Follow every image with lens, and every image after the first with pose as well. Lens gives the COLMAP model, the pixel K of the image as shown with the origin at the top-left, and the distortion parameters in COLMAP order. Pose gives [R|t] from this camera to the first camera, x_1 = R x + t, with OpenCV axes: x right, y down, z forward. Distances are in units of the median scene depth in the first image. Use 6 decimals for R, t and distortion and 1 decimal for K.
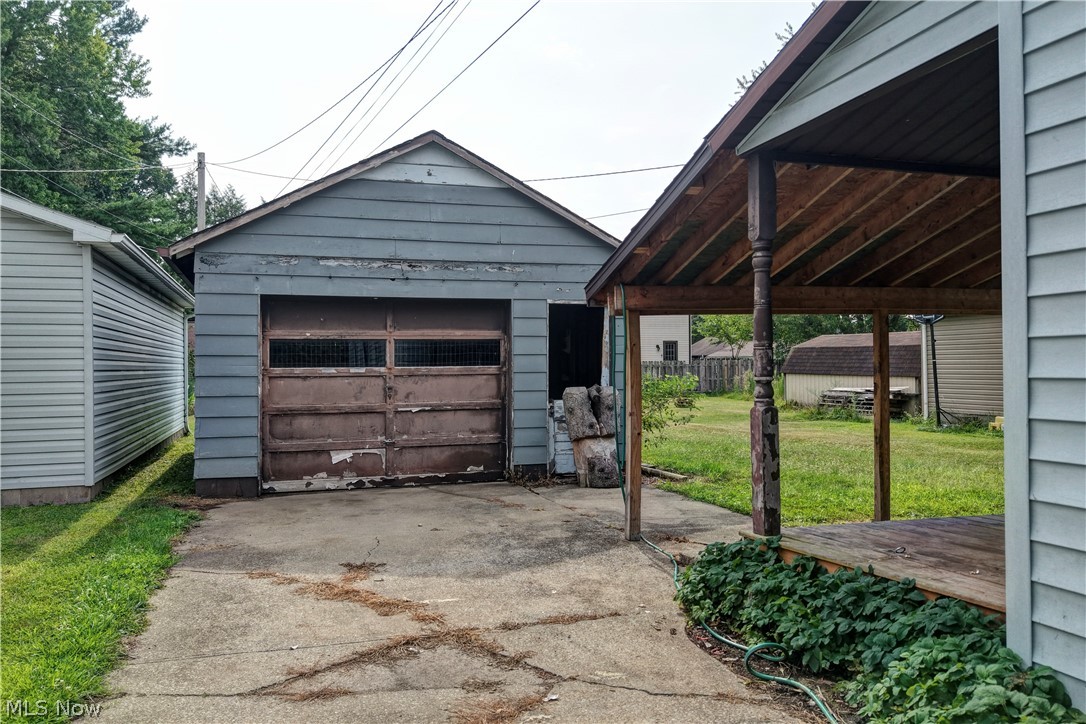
lens RADIAL K [[834.4, 0, 543.0], [0, 834.4, 362.0], [0, 0, 1]] dist [0.000484, 0.000004]
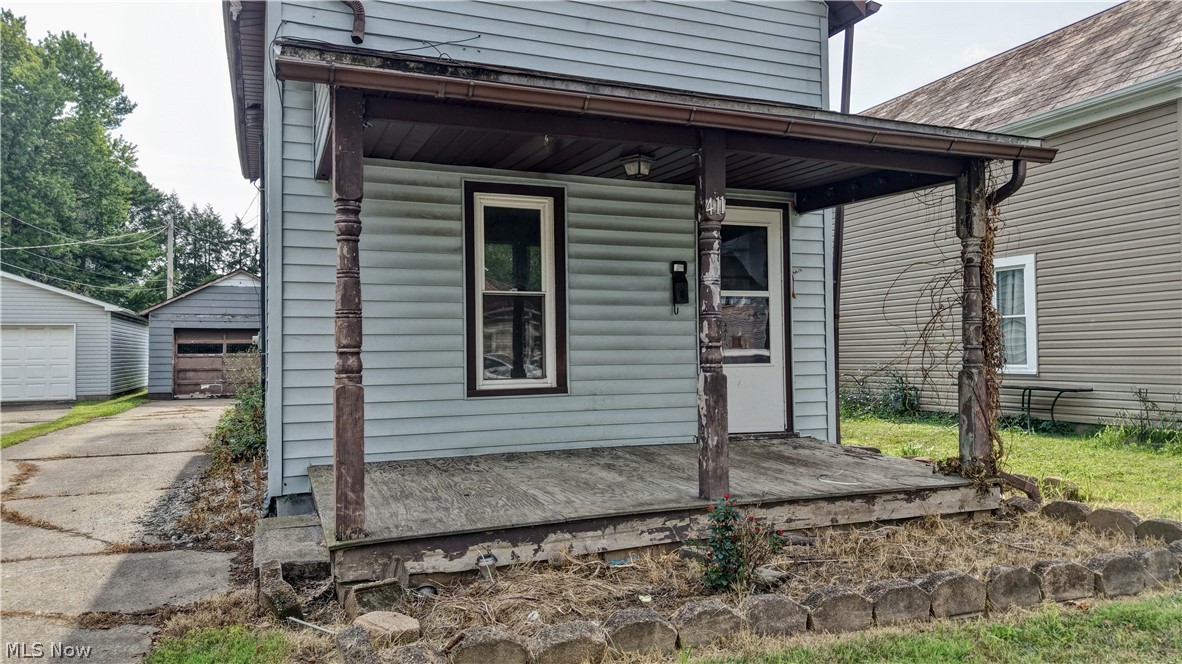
lens RADIAL K [[793.2, 0, 591.0], [0, 793.2, 332.0], [0, 0, 1]] dist [-0.001802, -0.001740]
pose [[0.996853, 0.000861, 0.079262, 0.804004], [0.001213, 0.999658, -0.026121, 0.004458], [-0.079257, 0.026135, 0.996512, -1.673168]]
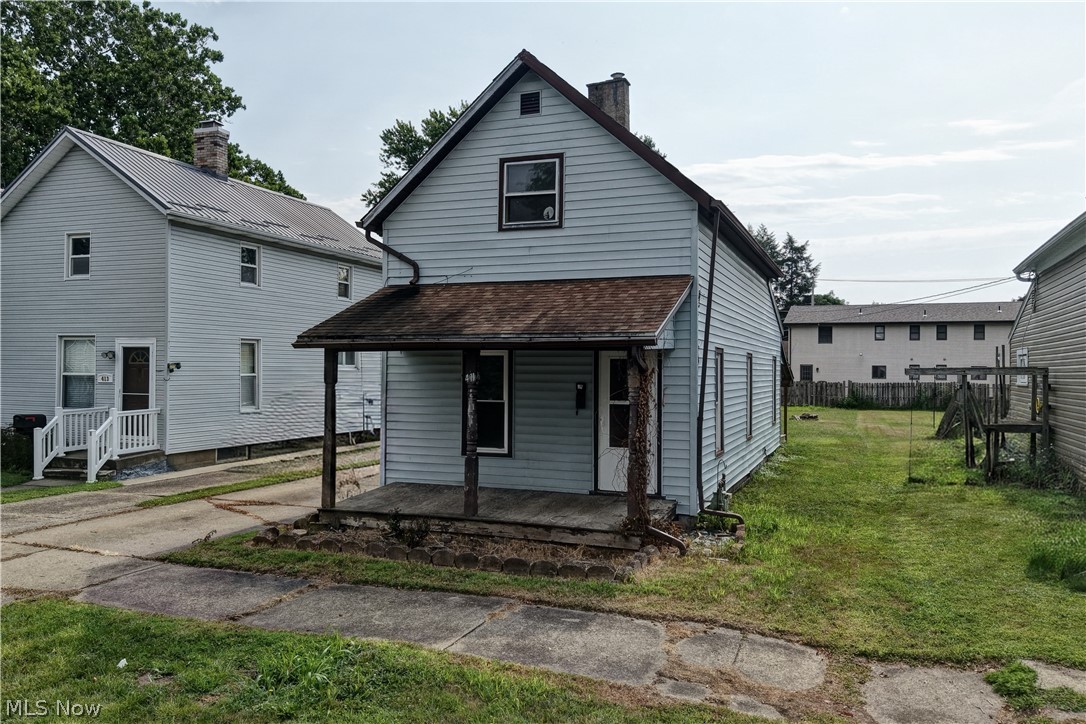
lens RADIAL K [[887.9, 0, 510.5], [0, 887.9, 362.1], [0, 0, 1]] dist [0.003888, -0.008017]
pose [[0.764575, 0.008477, -0.644479, 1.748215], [-0.012124, 0.999926, -0.001232, -0.110599], [0.644421, 0.008756, 0.764621, -2.059171]]
